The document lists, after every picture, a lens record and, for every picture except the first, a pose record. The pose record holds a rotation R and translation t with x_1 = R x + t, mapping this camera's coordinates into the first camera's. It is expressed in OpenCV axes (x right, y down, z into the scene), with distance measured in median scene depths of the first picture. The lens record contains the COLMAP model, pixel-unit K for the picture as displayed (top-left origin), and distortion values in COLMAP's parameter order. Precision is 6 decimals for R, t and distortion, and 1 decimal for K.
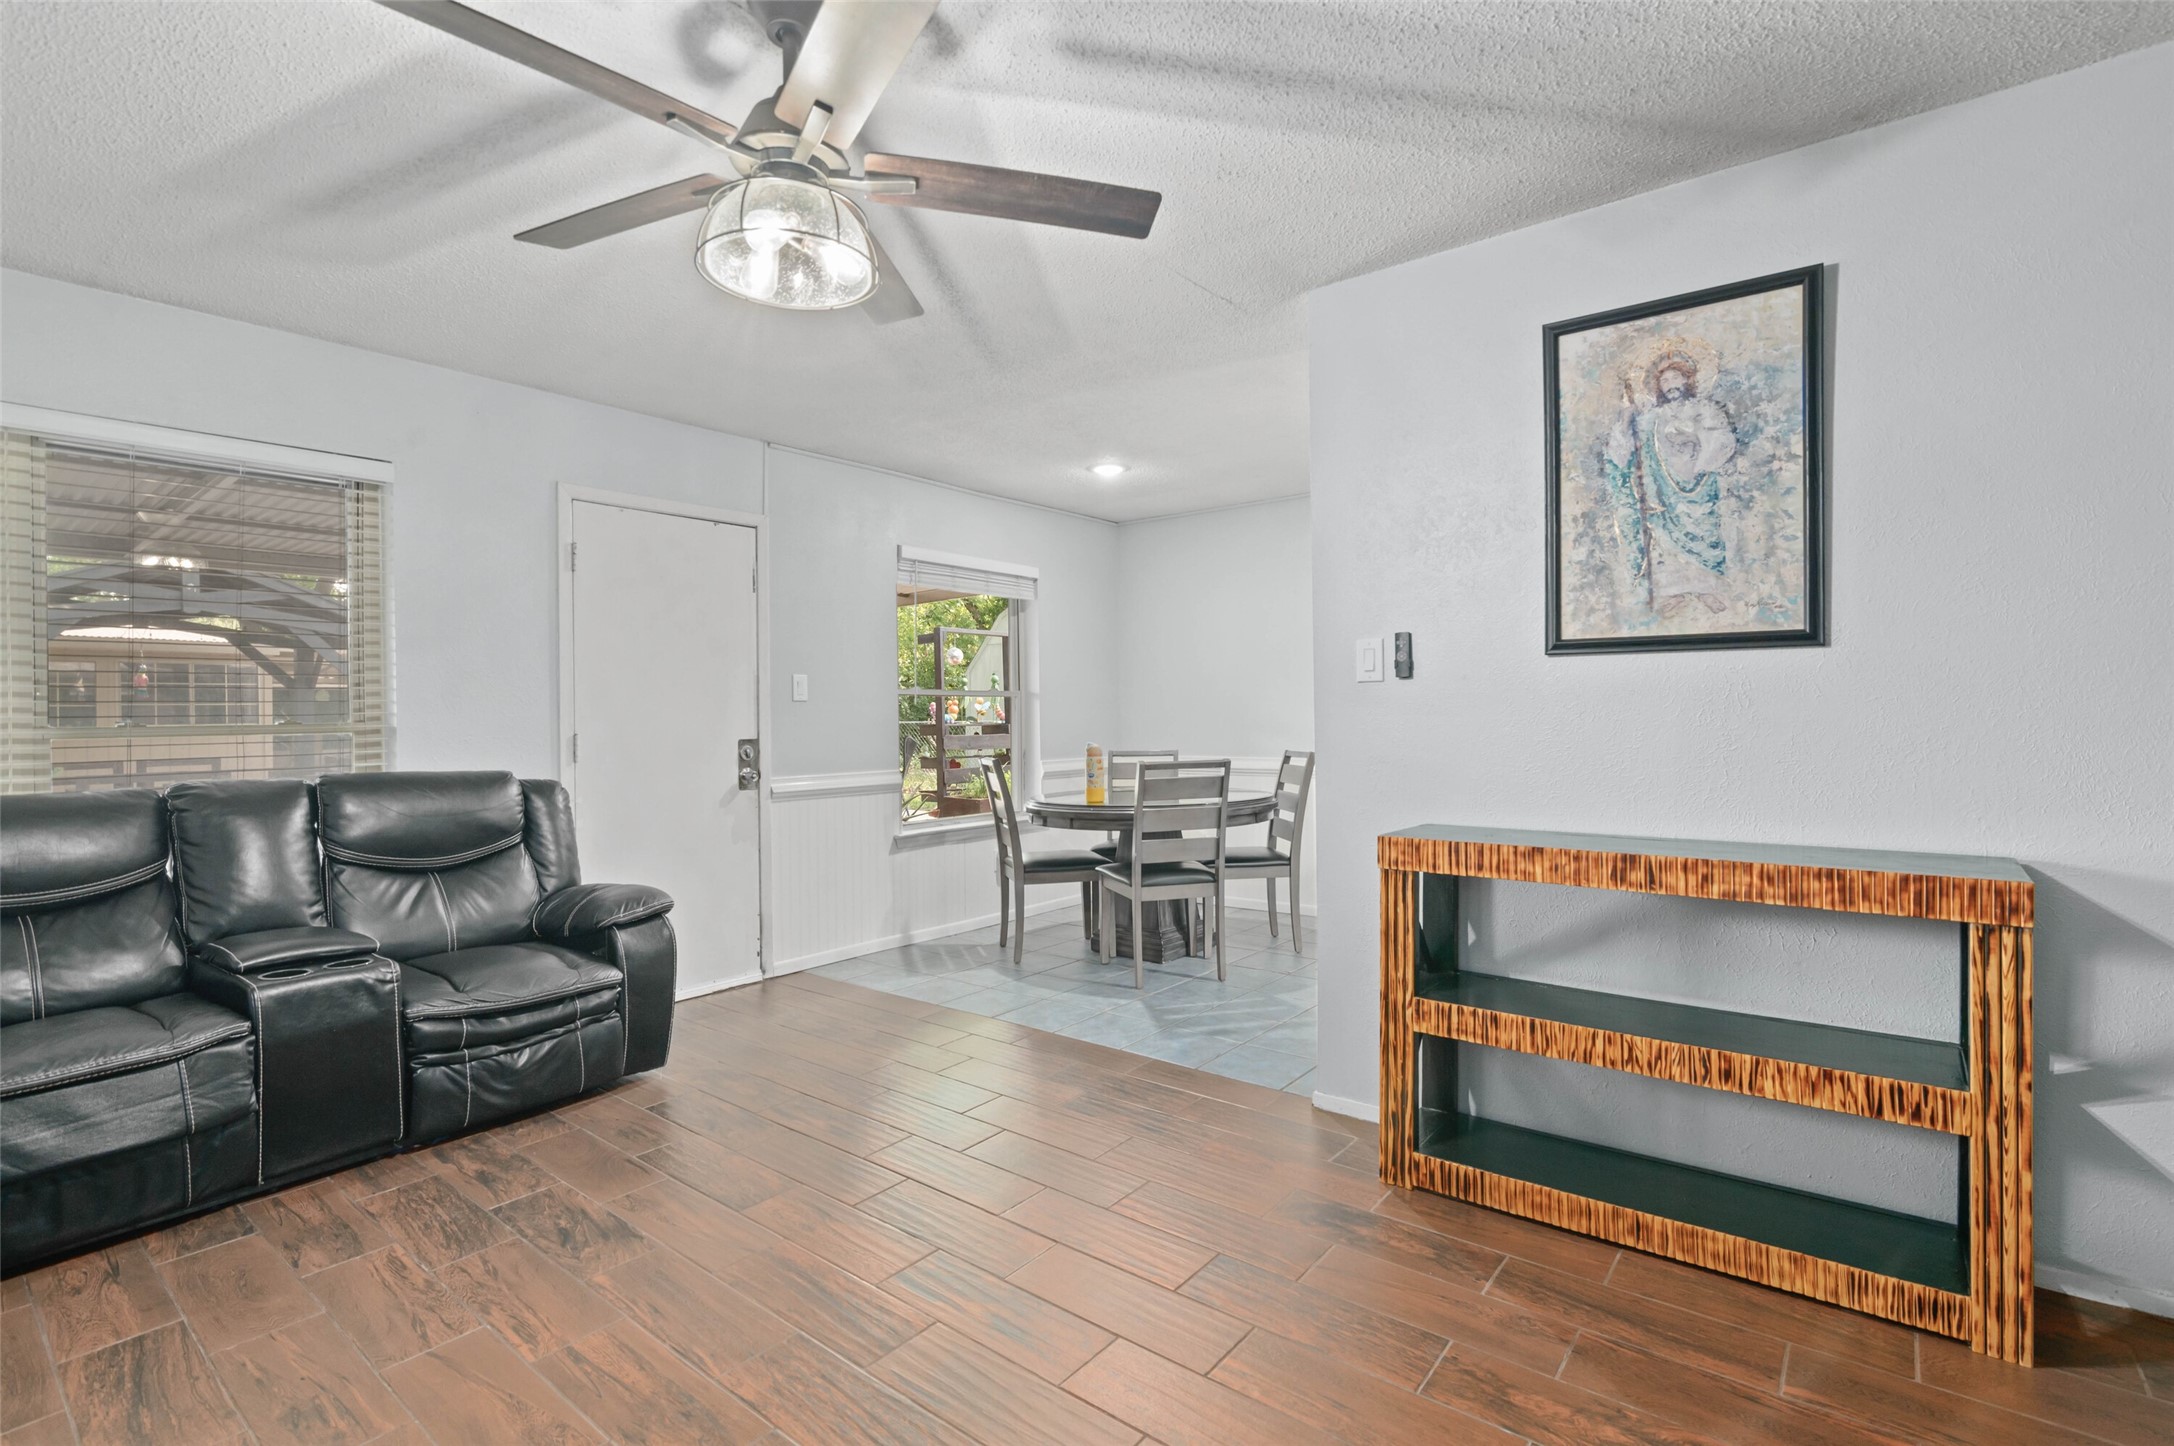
lens RADIAL K [[1009.5, 0, 1092.9], [0, 1009.5, 719.5], [0, 0, 1]] dist [-0.002309, -0.000160]
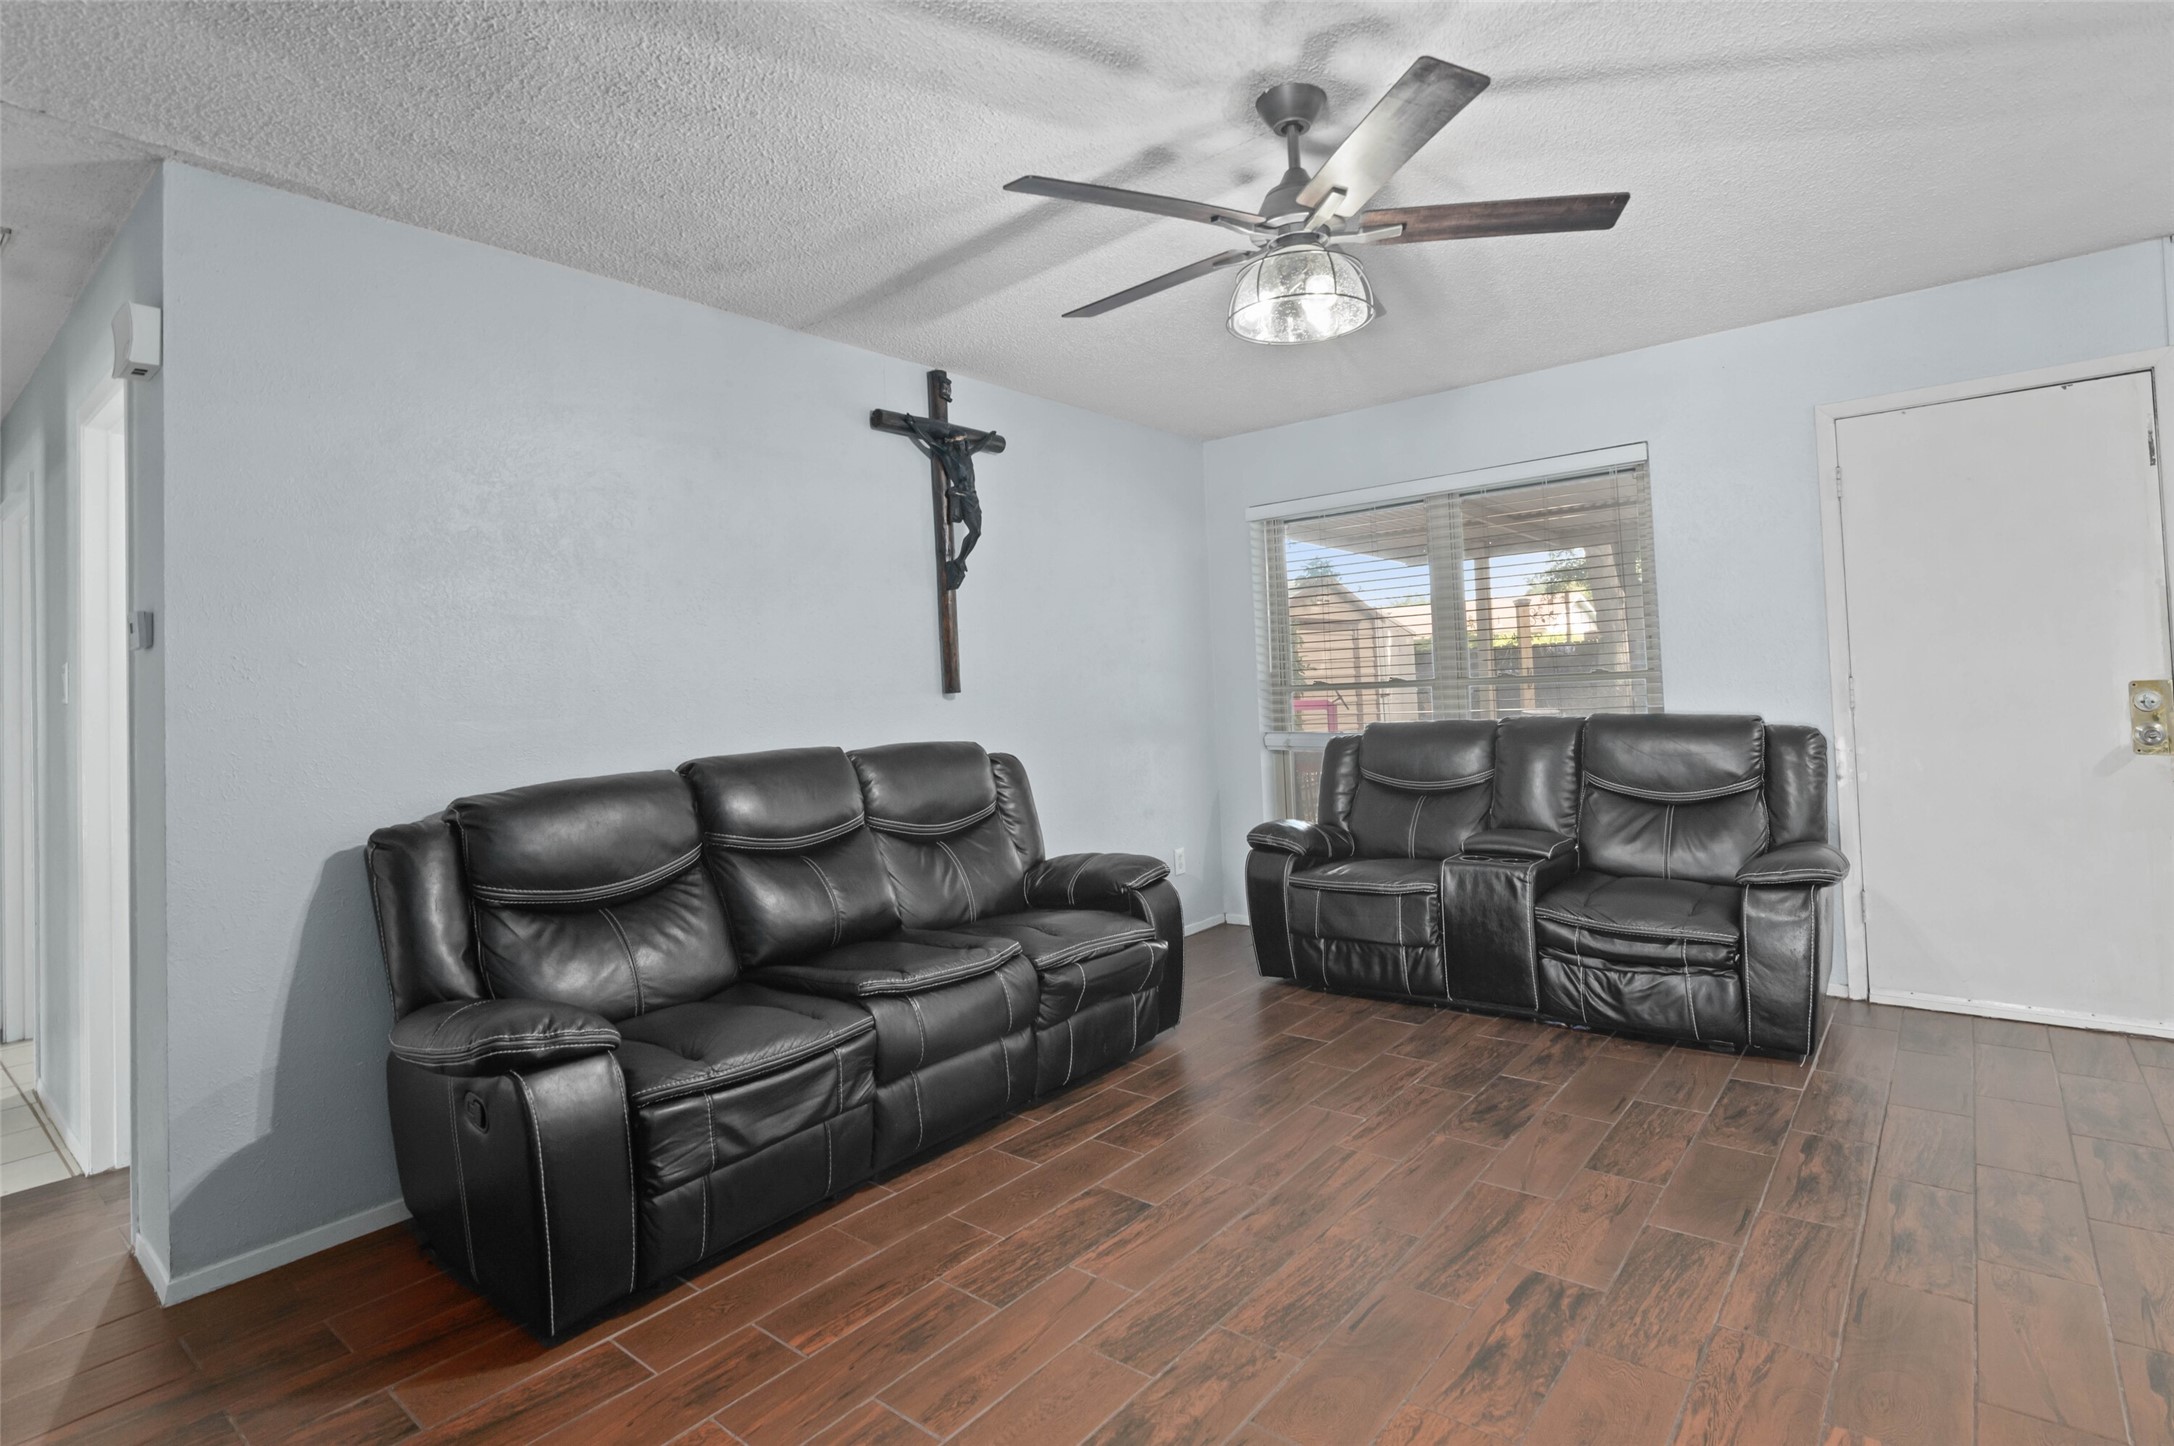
lens RADIAL K [[1067.5, 0, 1117.7], [0, 1067.5, 656.3], [0, 0, 1]] dist [-0.001205, 0.000094]
pose [[-0.000216, -0.020814, -0.999783, 0.705644], [0.033605, 0.999219, -0.020809, -0.010450], [0.999435, -0.033602, 0.000484, 0.551500]]
